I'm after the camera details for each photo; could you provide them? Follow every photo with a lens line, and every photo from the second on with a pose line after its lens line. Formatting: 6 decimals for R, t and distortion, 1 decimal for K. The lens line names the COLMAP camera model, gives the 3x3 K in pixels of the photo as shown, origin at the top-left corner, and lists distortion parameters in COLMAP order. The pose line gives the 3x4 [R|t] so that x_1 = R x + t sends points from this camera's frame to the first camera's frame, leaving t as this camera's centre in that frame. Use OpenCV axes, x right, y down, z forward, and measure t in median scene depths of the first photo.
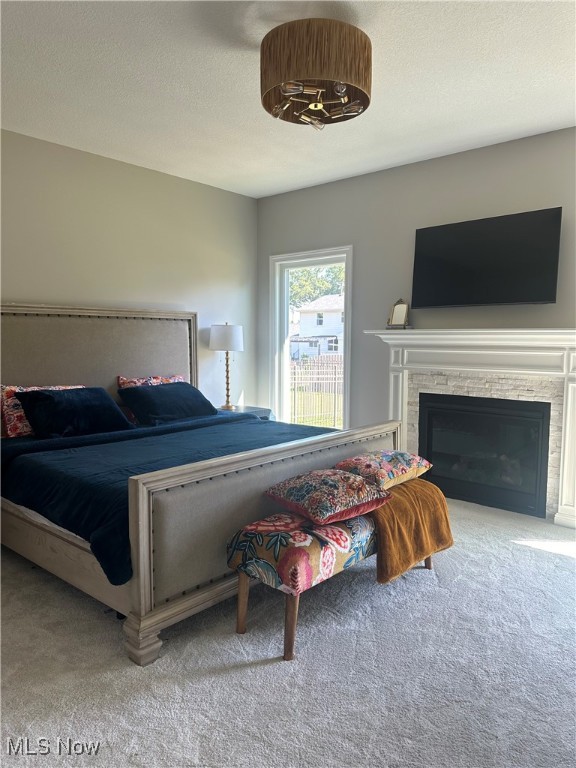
lens RADIAL K [[539.1, 0, 292.2], [0, 539.1, 382.9], [0, 0, 1]] dist [0.050962, -0.063357]
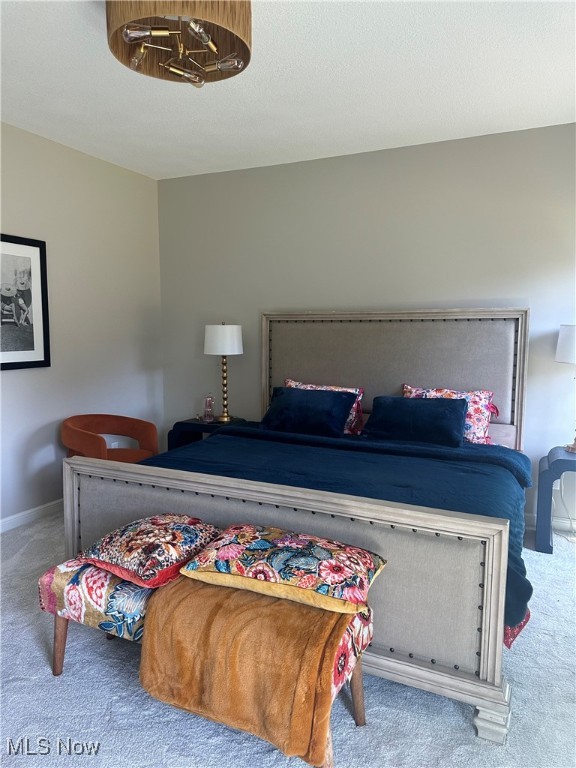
lens RADIAL K [[539.1, 0, 292.0], [0, 539.1, 383.2], [0, 0, 1]] dist [0.050962, -0.063357]
pose [[0.255490, 0.090616, -0.962556, 0.814520], [-0.082793, 0.993991, 0.071600, -0.100364], [0.963260, 0.061399, 0.261457, 0.903694]]
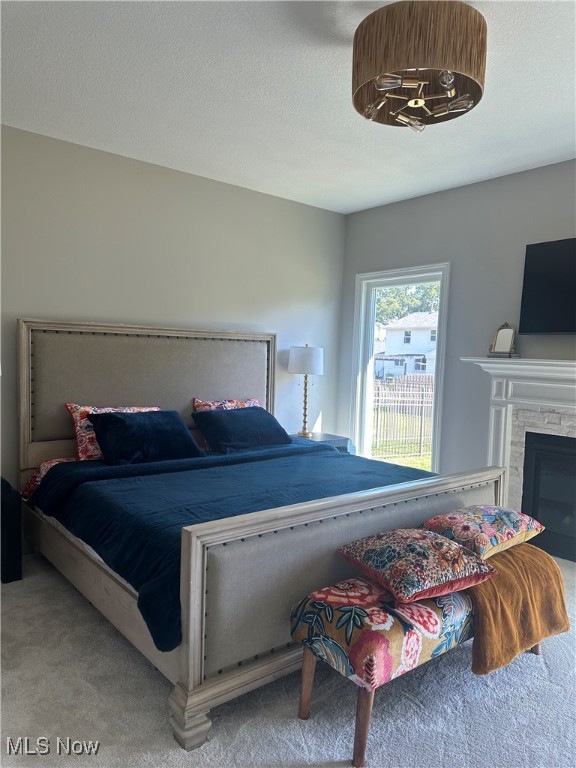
lens RADIAL K [[539.1, 0, 277.1], [0, 539.1, 384.5], [0, 0, 1]] dist [0.050962, -0.063357]
pose [[0.982894, 0.037137, -0.180391, -0.000575], [-0.041764, 0.998887, -0.021919, -0.035416], [0.179376, 0.029077, 0.983351, 0.123050]]
